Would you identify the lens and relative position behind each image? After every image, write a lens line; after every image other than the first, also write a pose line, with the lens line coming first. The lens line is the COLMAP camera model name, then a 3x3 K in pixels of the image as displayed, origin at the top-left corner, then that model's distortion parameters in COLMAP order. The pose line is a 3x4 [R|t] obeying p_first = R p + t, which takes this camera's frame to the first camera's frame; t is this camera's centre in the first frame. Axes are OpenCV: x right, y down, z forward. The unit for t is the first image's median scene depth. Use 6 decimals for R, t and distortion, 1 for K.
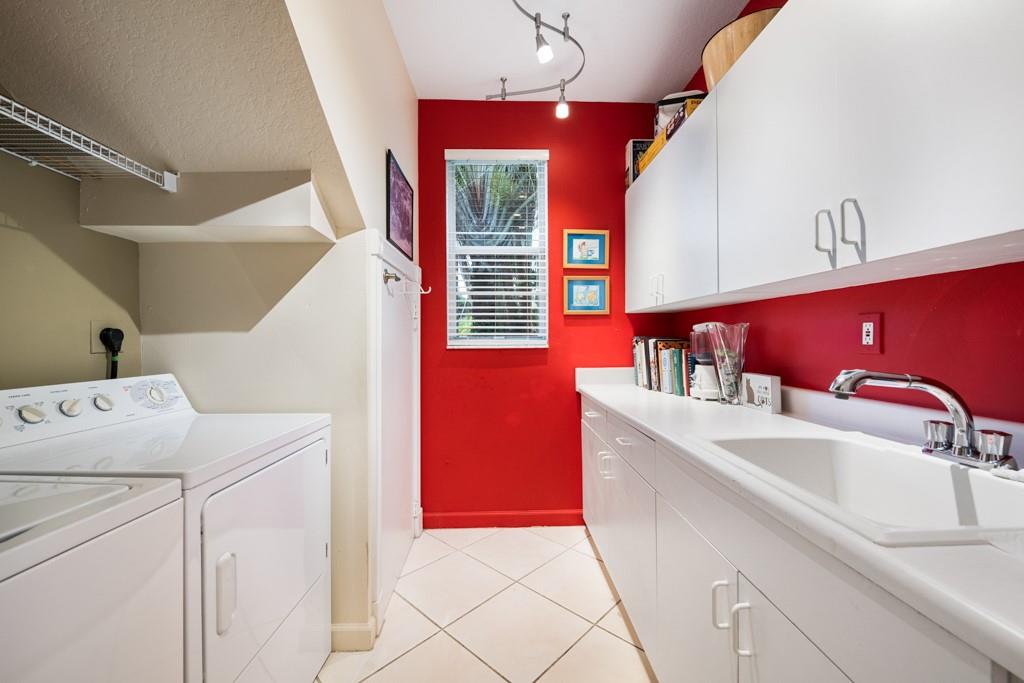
lens RADIAL K [[423.2, 0, 512.7], [0, 423.2, 341.8], [0, 0, 1]] dist [0.002892, -0.003806]
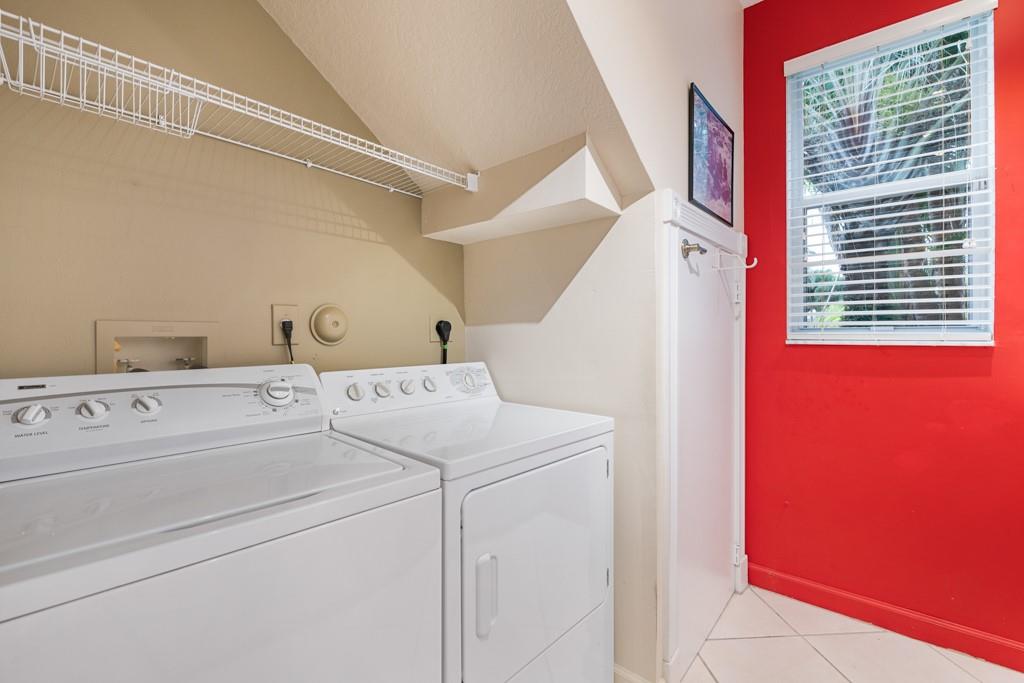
lens RADIAL K [[453.0, 0, 513.1], [0, 453.0, 336.6], [0, 0, 1]] dist [0.000950, -0.002440]
pose [[0.732324, 0.009052, -0.680897, 0.038336], [-0.006157, 0.999959, 0.006671, 0.002186], [0.680929, -0.000693, 0.732349, 0.198501]]
